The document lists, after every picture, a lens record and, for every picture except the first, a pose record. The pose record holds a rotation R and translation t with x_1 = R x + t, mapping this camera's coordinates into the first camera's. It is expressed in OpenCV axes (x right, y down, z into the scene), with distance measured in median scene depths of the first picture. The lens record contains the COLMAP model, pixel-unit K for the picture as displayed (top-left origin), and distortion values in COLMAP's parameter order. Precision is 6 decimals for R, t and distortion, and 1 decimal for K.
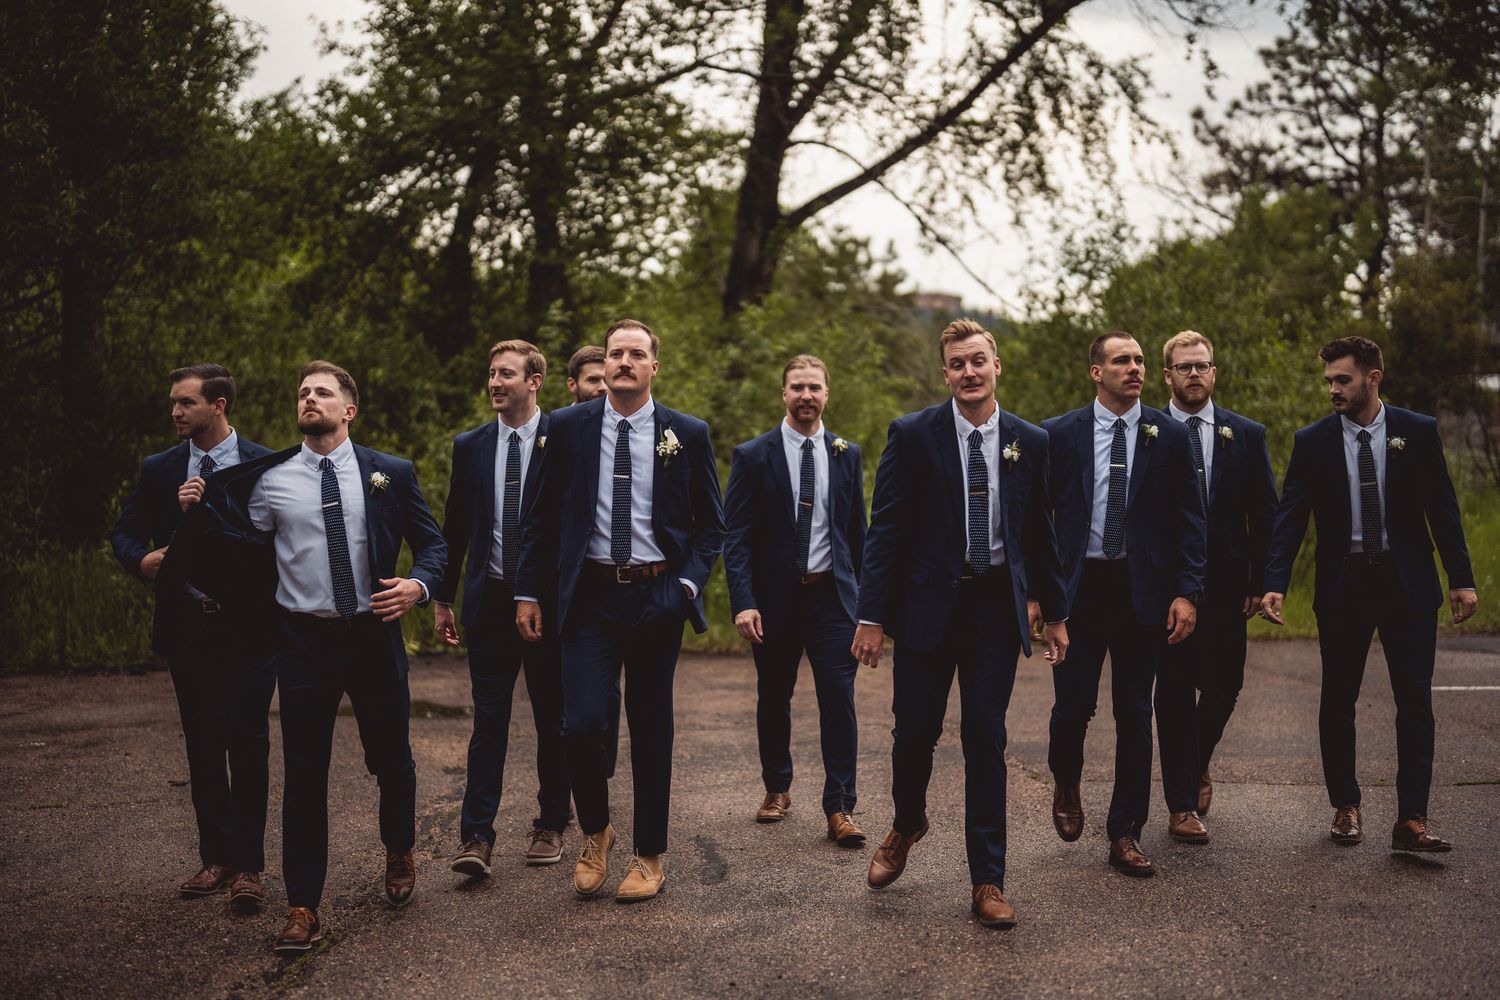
lens RADIAL K [[2088.9, 0, 750.0], [0, 2088.9, 500.0], [0, 0, 1]] dist [-0.176587, 1.249716]
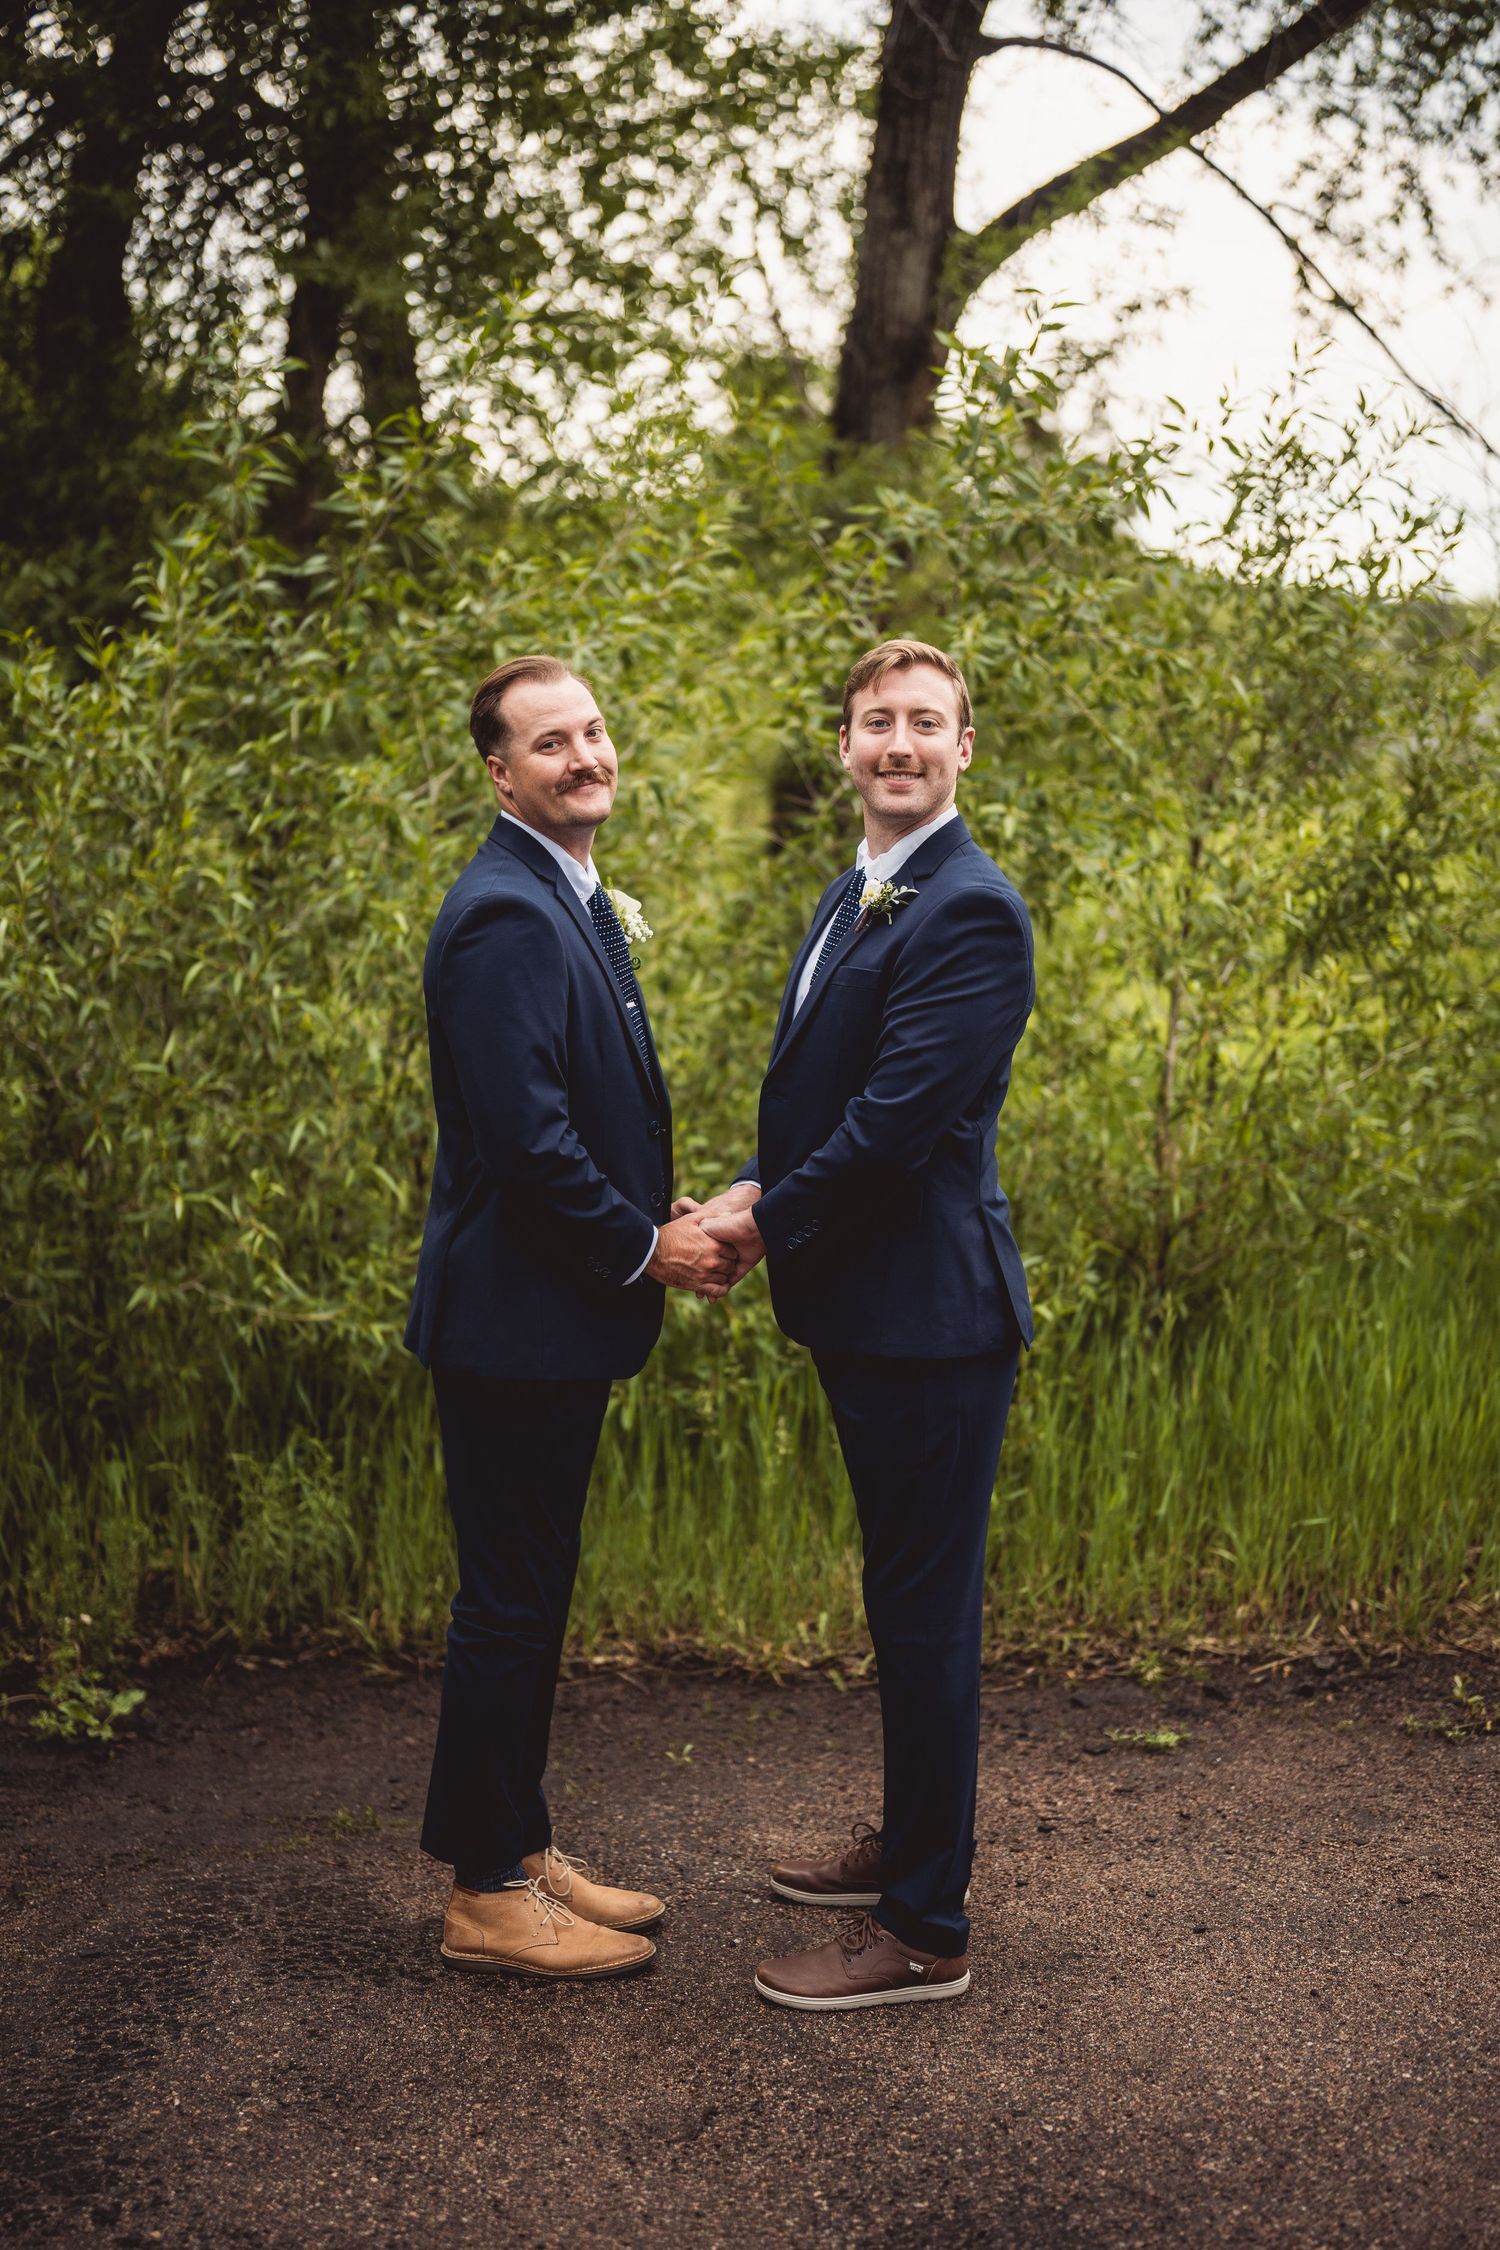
lens RADIAL K [[3130.2, 0, 741.2], [0, 3130.2, 1135.8], [0, 0, 1]] dist [-0.177066, 1.255247]
pose [[0.999739, -0.001793, -0.022787, -0.013542], [0.003858, 0.995851, 0.090914, -0.018057], [0.022529, -0.090979, 0.995598, 0.378492]]
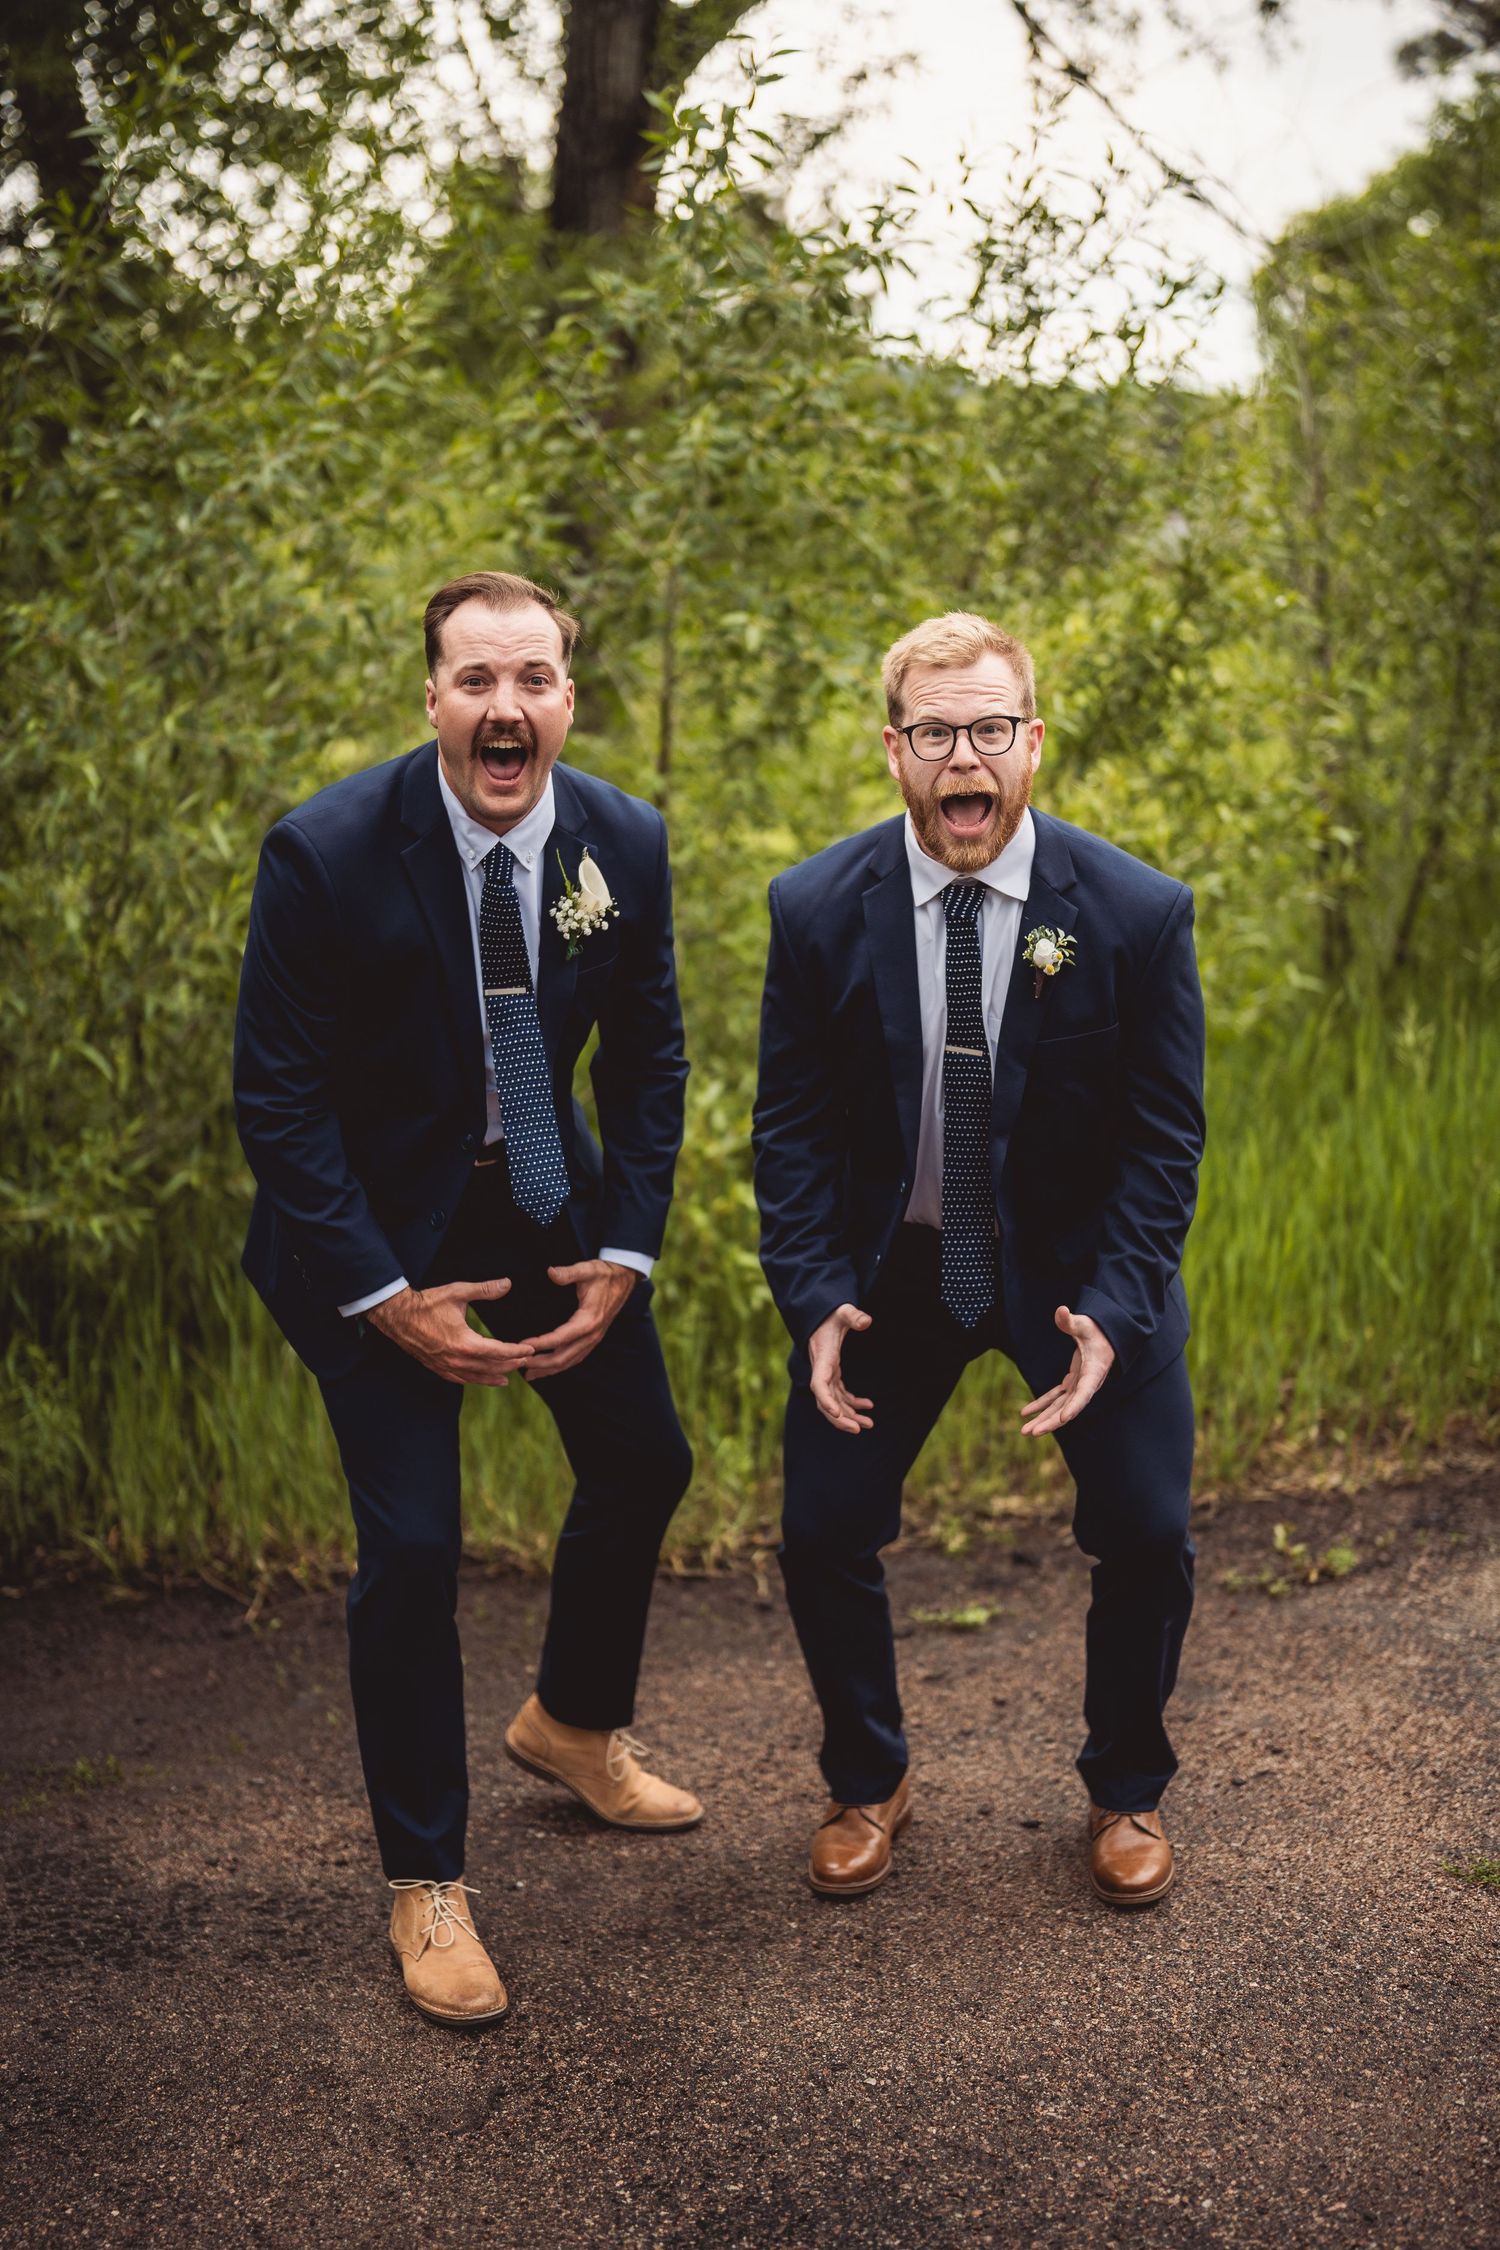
lens RADIAL K [[3131.9, 0, 750.0], [0, 3131.9, 1149.1], [0, 0, 1]] dist [-0.172123, 1.224496]
pose [[0.996954, -0.059341, 0.050620, -0.011915], [0.050940, 0.986821, 0.153588, -0.018014], [-0.059066, -0.150541, 0.986838, 0.397300]]
